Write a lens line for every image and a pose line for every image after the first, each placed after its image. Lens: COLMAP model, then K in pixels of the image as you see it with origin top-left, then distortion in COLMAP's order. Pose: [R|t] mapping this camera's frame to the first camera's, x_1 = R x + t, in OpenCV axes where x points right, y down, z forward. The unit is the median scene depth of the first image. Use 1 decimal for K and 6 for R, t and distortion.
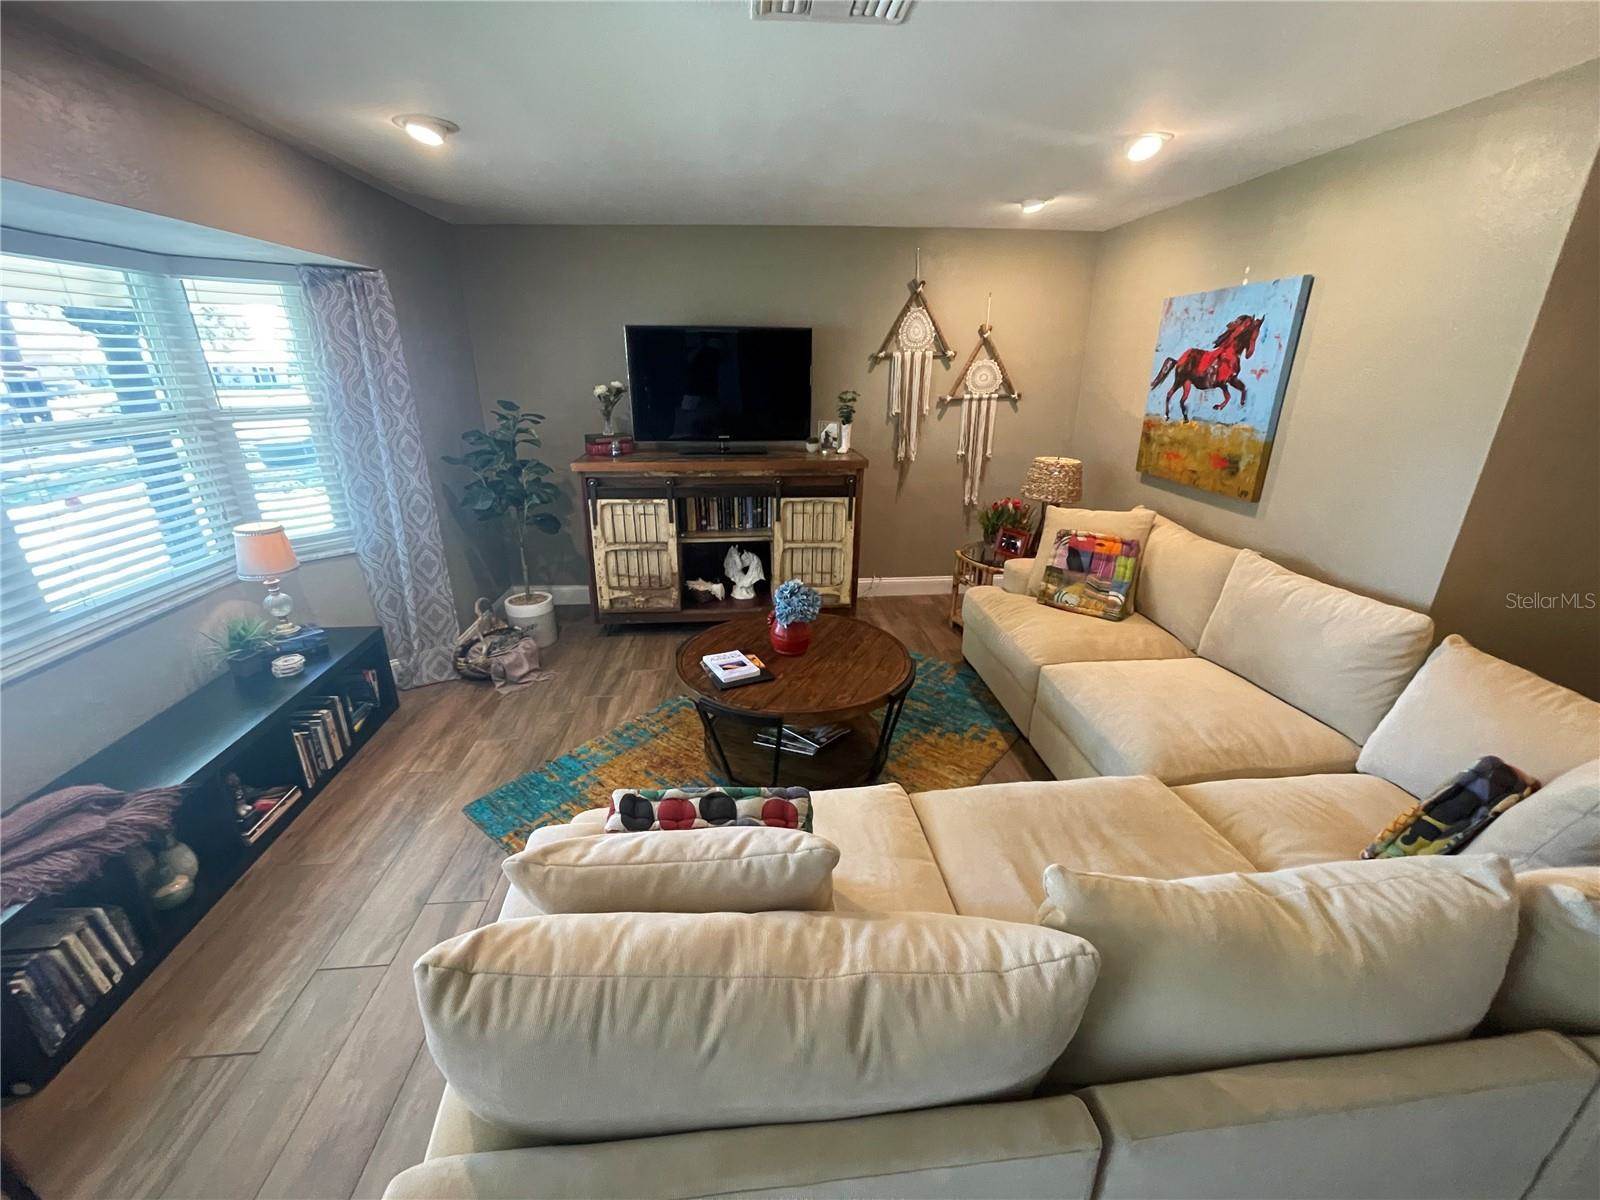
lens RADIAL K [[645.1, 0, 793.5], [0, 645.1, 608.5], [0, 0, 1]] dist [-0.001463, -0.000335]
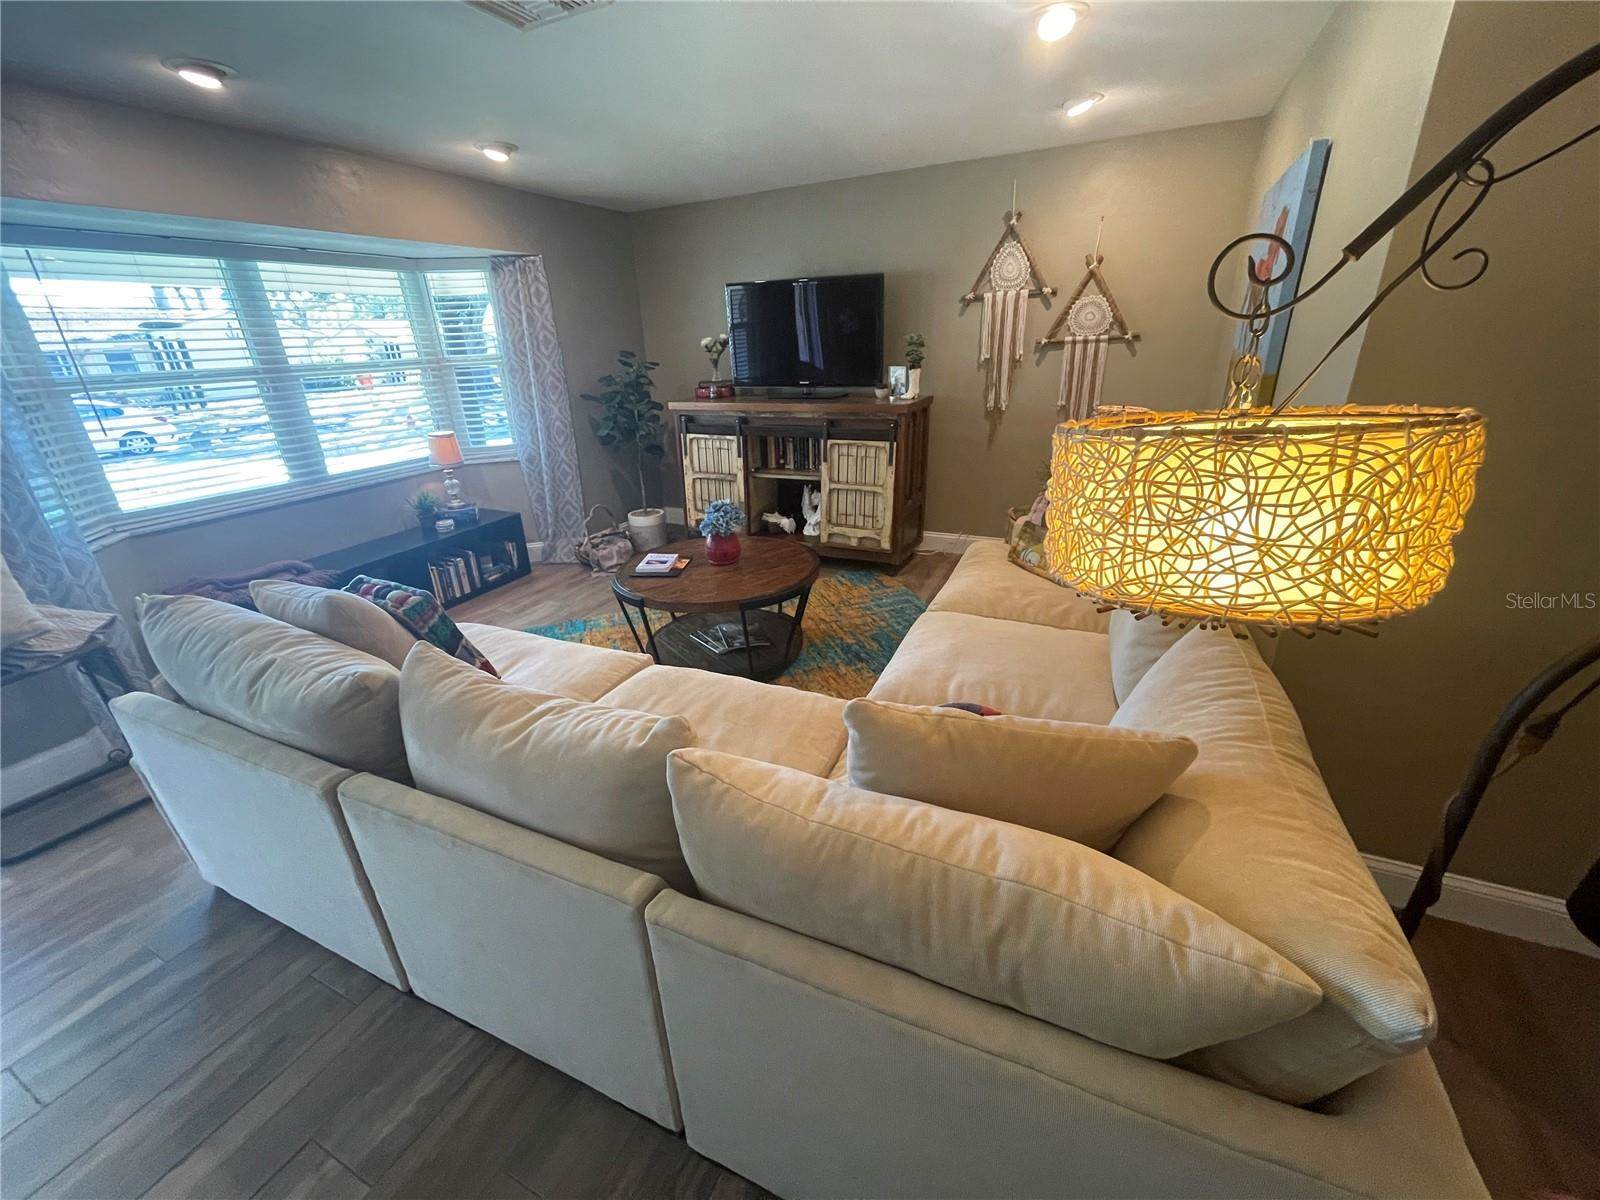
lens RADIAL K [[645.1, 0, 798.0], [0, 645.1, 602.8], [0, 0, 1]] dist [-0.001463, -0.000335]
pose [[0.860247, 0.164108, -0.482745, 0.486535], [-0.148048, 0.986392, 0.071501, 0.024840], [0.487910, 0.009961, 0.872837, 0.050742]]
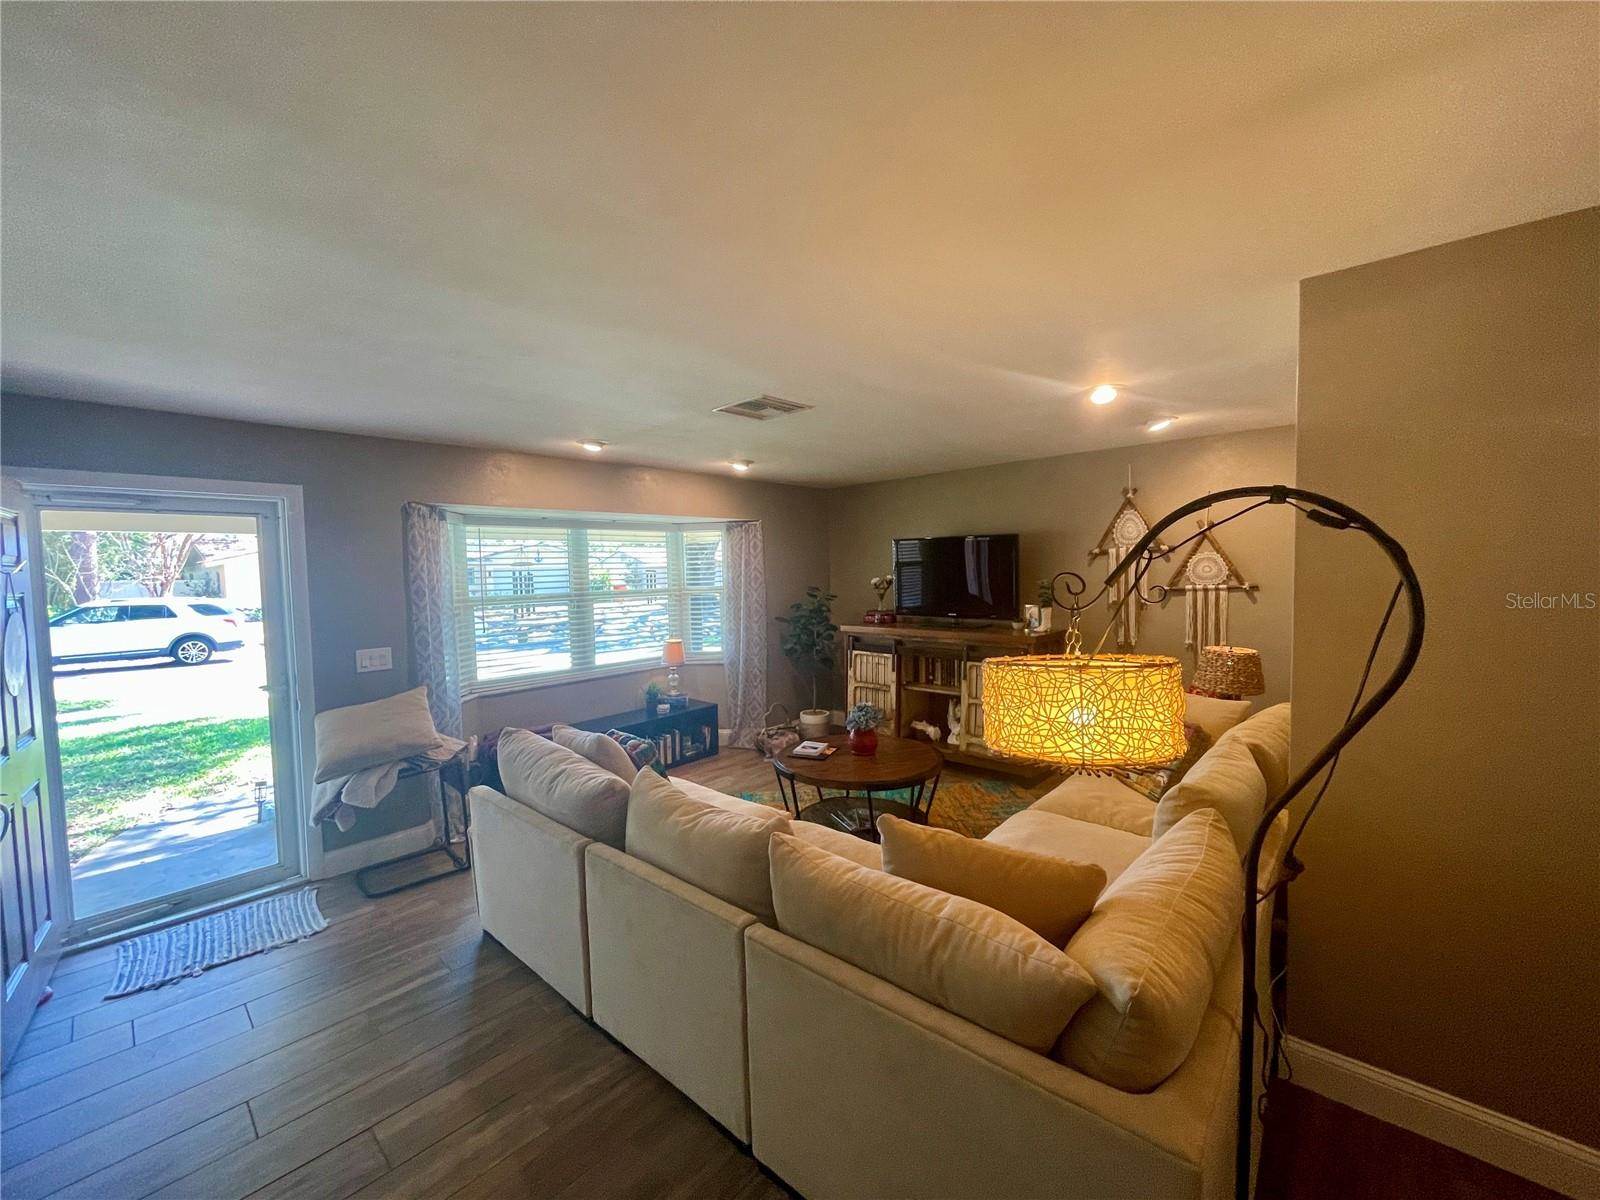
lens RADIAL K [[645.1, 0, 794.9], [0, 645.1, 608.2], [0, 0, 1]] dist [-0.001463, -0.000335]
pose [[0.671821, 0.028828, -0.740153, 0.668332], [-0.244821, 0.951726, -0.185150, 0.043196], [0.699085, 0.305592, 0.646447, -0.074872]]
